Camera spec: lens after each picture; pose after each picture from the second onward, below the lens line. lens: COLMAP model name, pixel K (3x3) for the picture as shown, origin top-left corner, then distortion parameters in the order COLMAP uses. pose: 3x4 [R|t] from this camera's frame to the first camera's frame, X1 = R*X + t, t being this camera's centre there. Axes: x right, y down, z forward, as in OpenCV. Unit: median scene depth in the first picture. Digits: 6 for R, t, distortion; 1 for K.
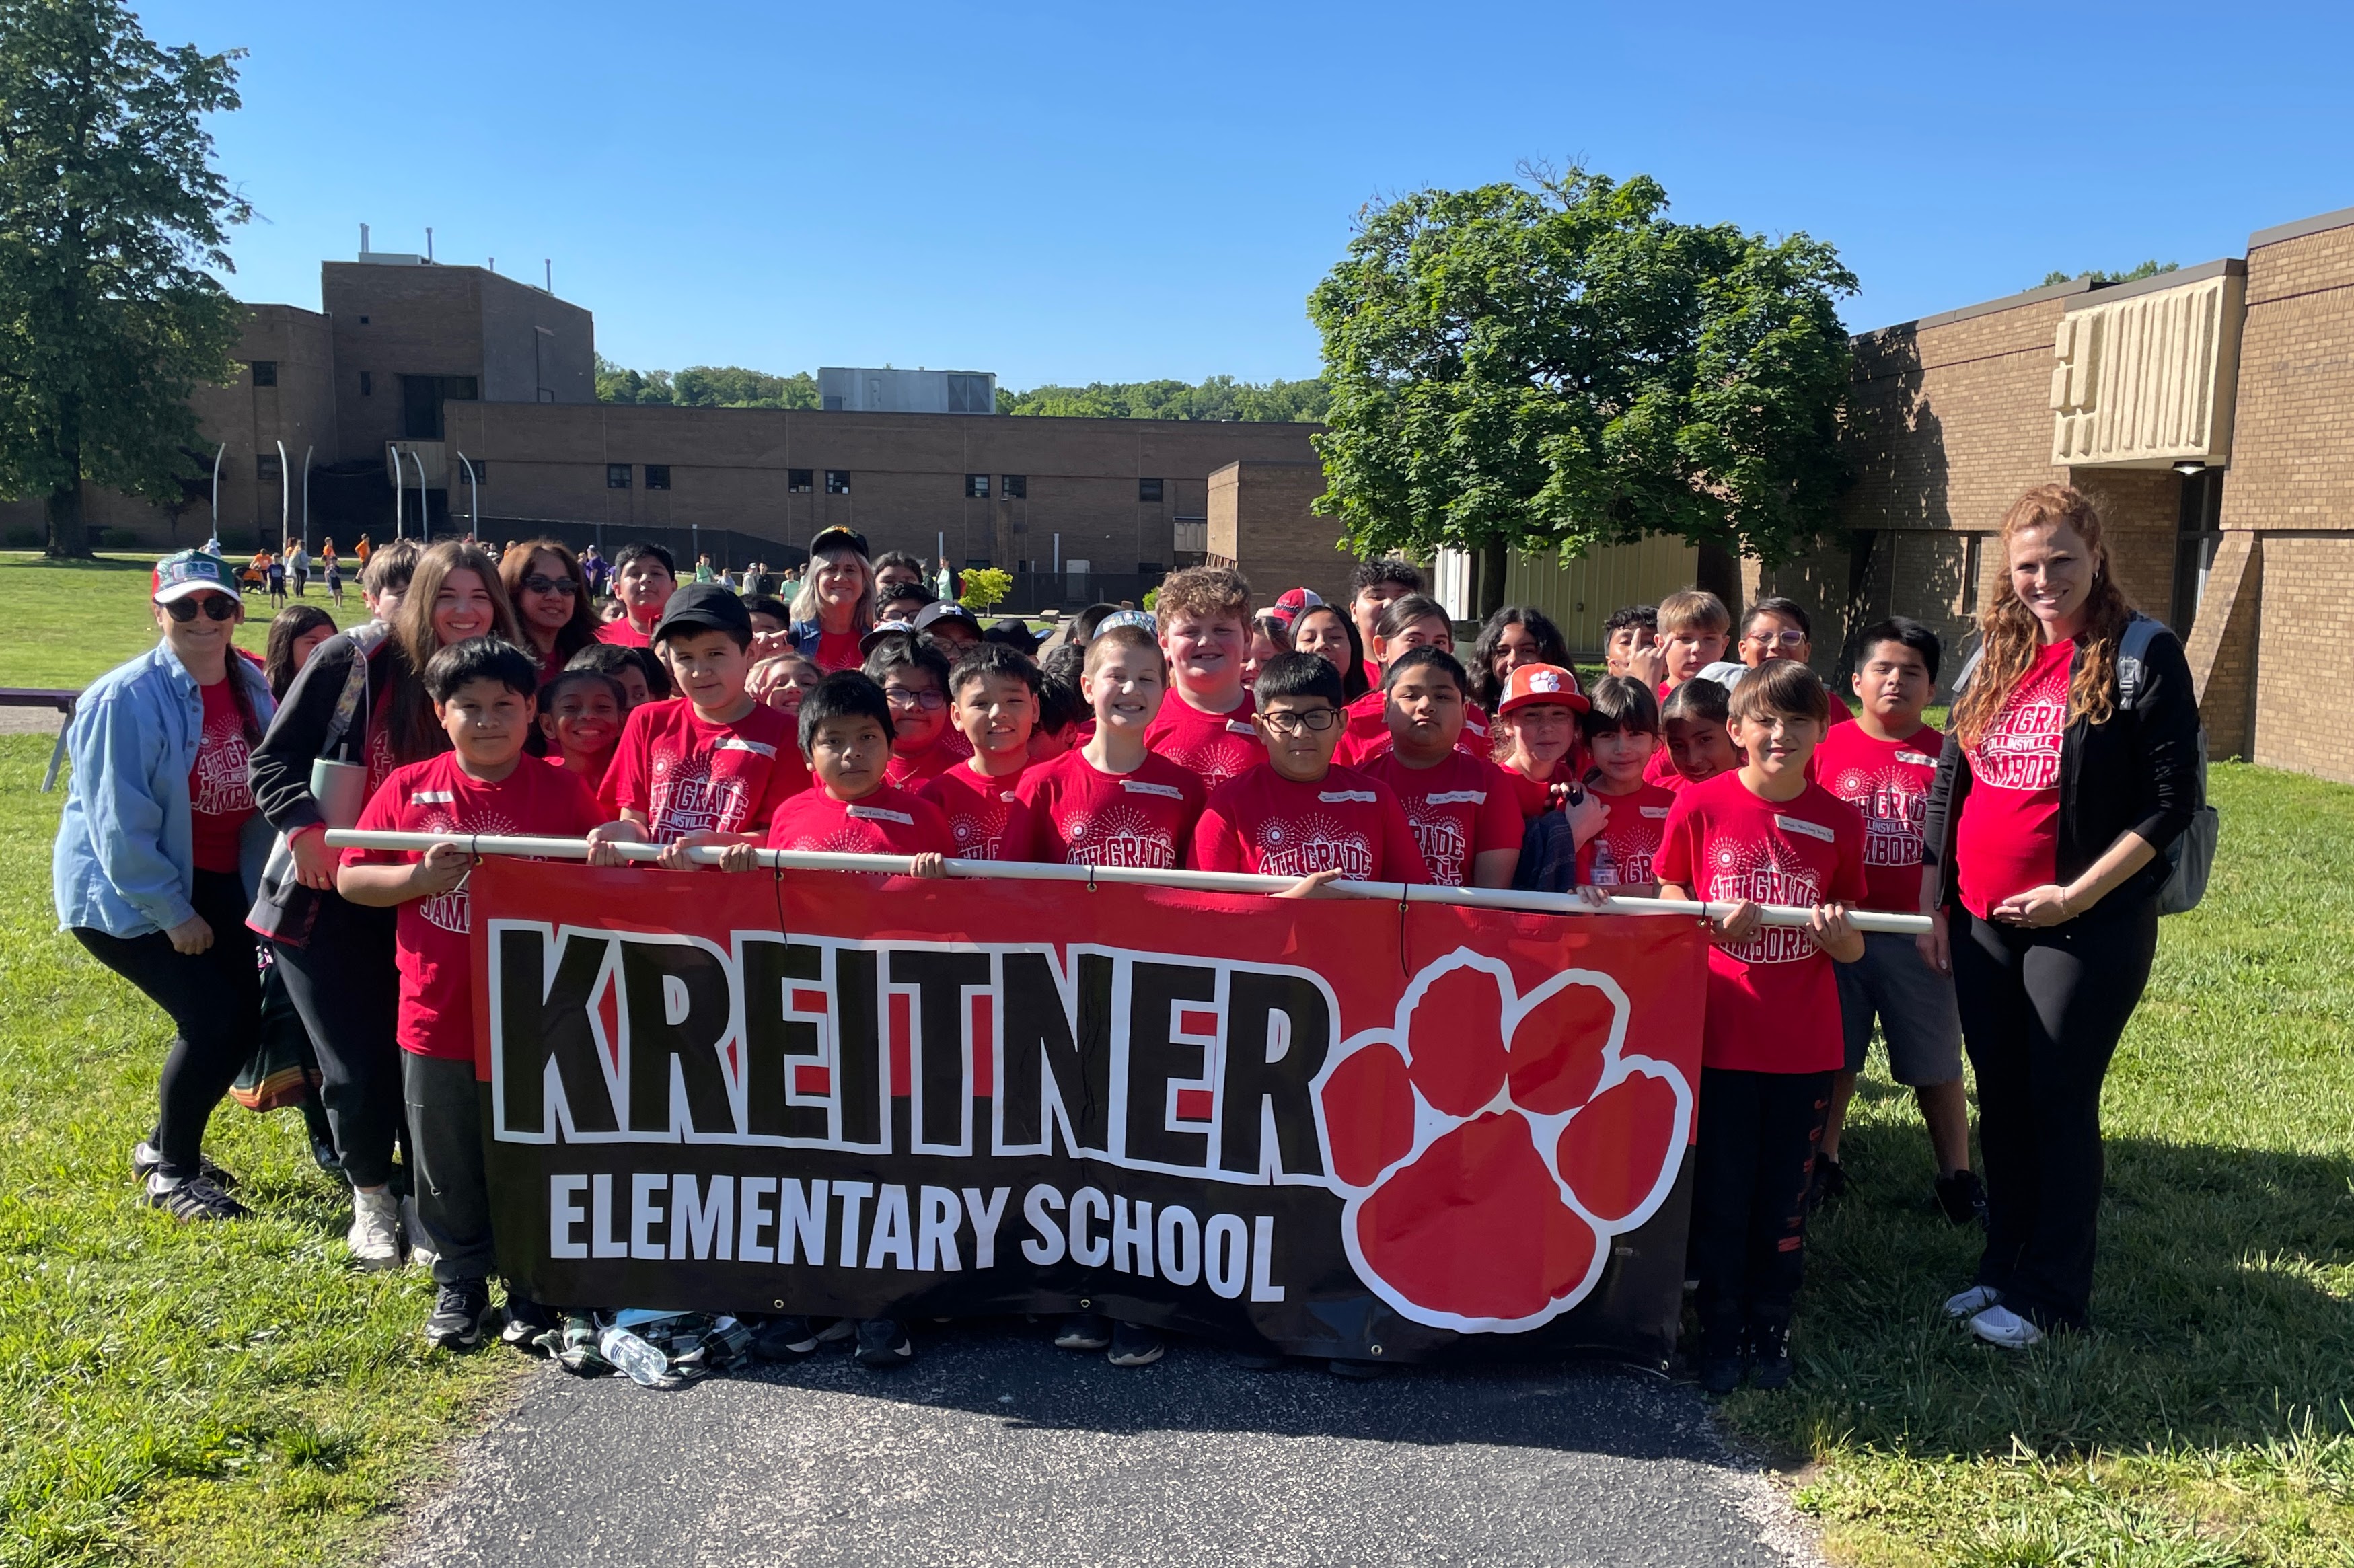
lens RADIAL K [[1846.2, 0, 1188.4], [0, 1846.2, 790.1], [0, 0, 1]] dist [0.099914, -0.072817]
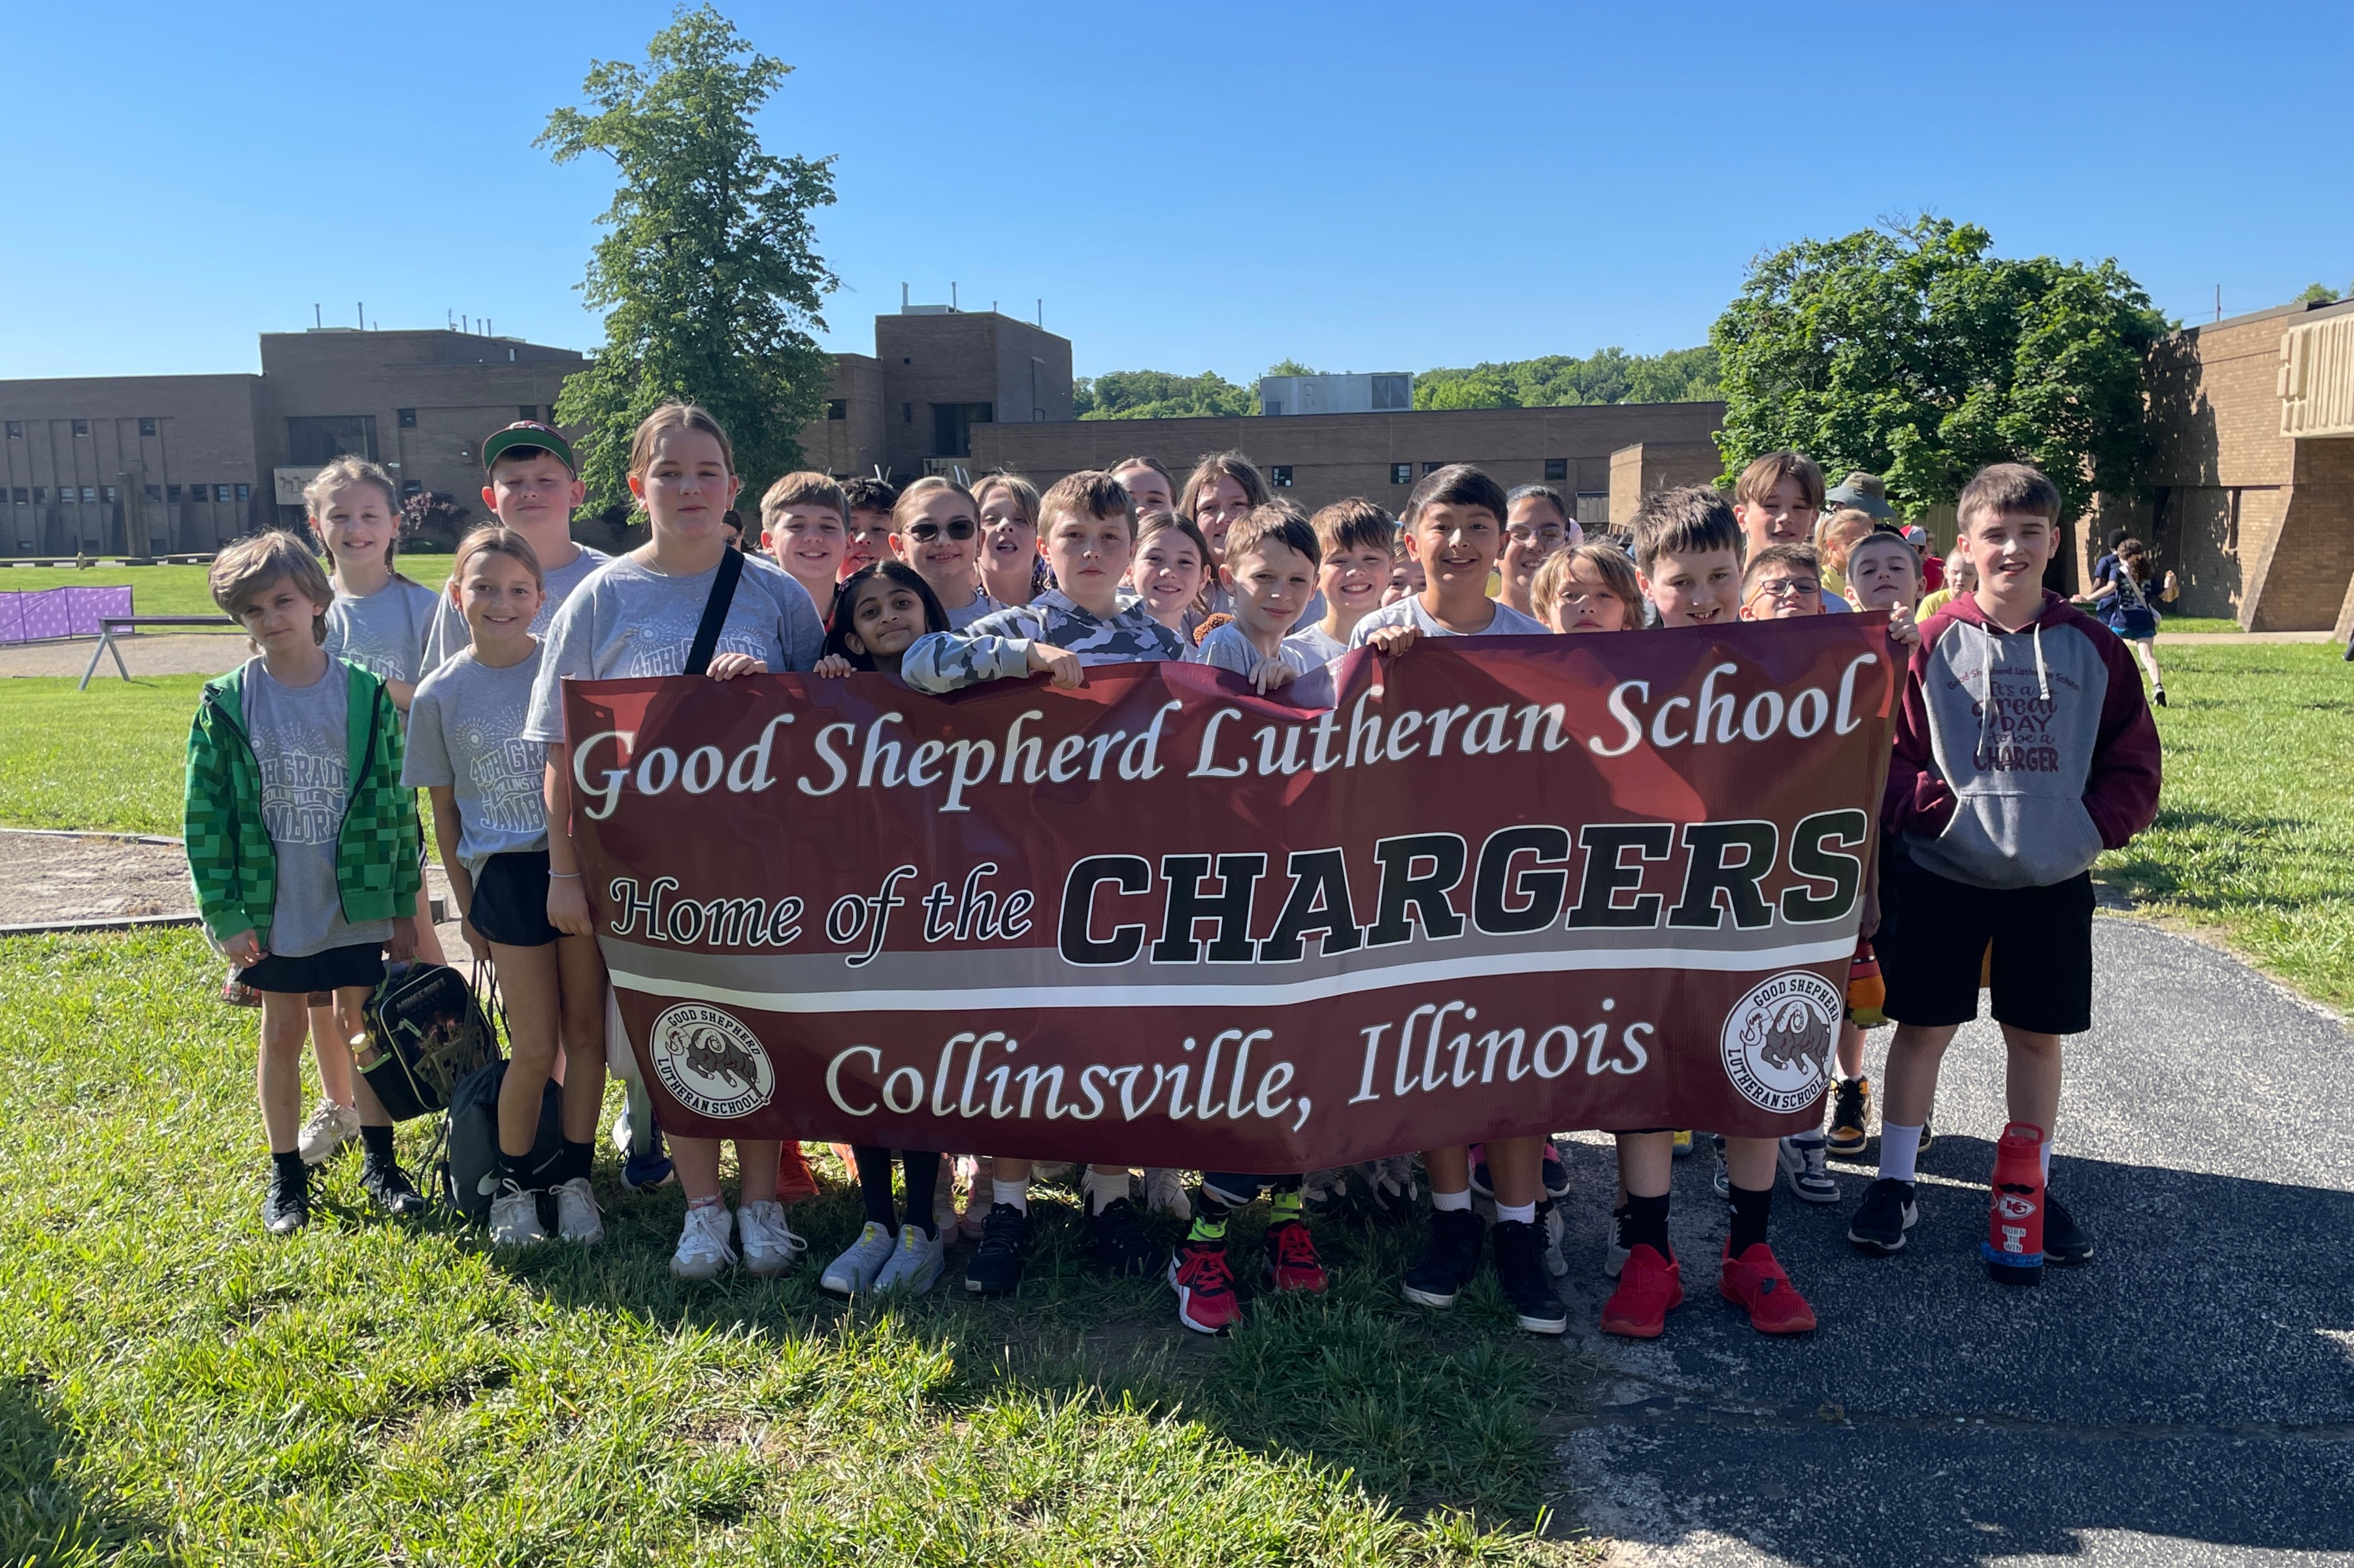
lens RADIAL K [[1846.0, 0, 1188.1], [0, 1846.0, 792.7], [0, 0, 1]] dist [0.099914, -0.072817]
pose [[0.979401, -0.003235, -0.201898, -0.015570], [0.005611, 0.999922, 0.011198, 0.024034], [0.201846, -0.012100, 0.979342, -0.187225]]
